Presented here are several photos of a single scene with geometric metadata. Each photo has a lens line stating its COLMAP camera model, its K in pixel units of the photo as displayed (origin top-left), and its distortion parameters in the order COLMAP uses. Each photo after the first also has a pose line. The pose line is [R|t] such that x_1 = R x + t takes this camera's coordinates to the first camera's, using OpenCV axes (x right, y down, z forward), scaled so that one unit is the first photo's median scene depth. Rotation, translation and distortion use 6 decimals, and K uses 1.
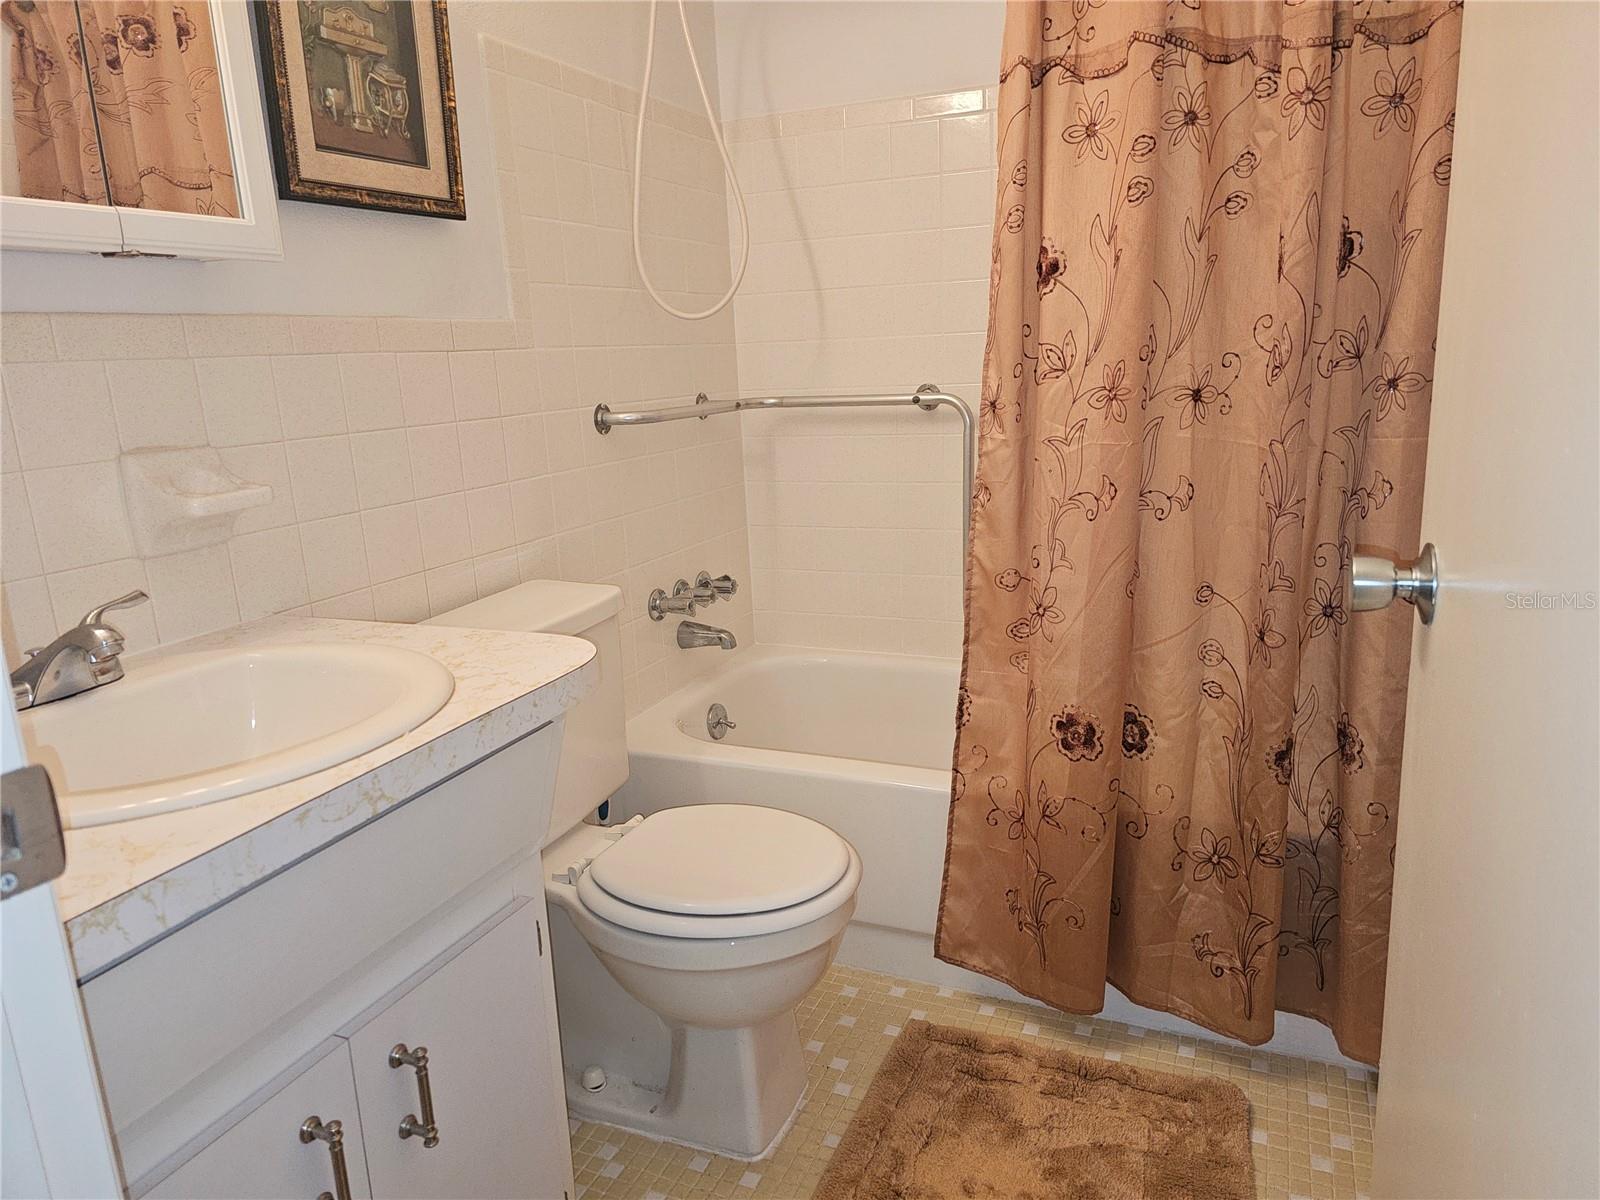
lens RADIAL K [[1002.7, 0, 804.1], [0, 1002.7, 595.1], [0, 0, 1]] dist [0.051862, -0.044535]
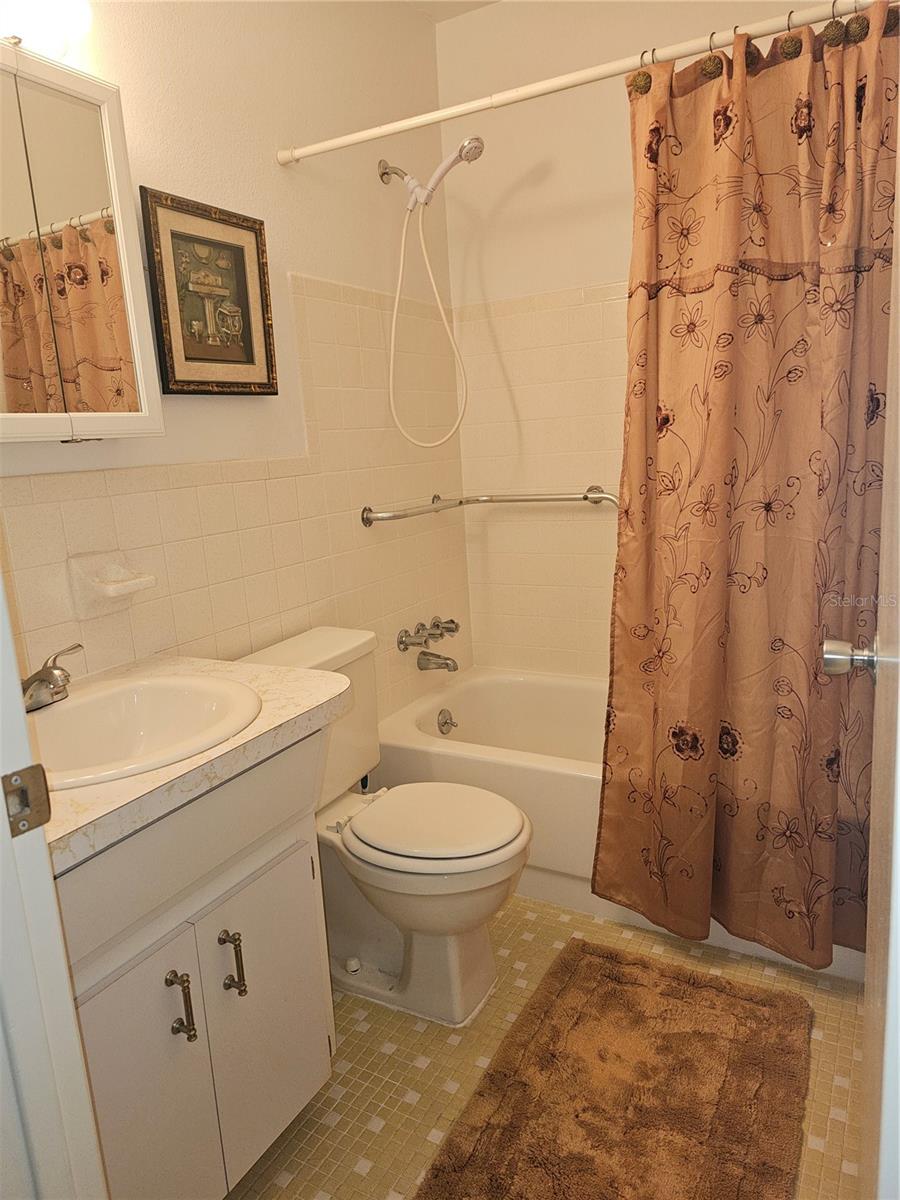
lens RADIAL K [[752.1, 0, 447.2], [0, 752.1, 598.2], [0, 0, 1]] dist [0.051862, -0.044535]
pose [[0.993704, 0.004176, -0.111958, 0.057234], [-0.006948, 0.999678, -0.024385, -0.038479], [0.111820, 0.025010, 0.993414, -0.115731]]
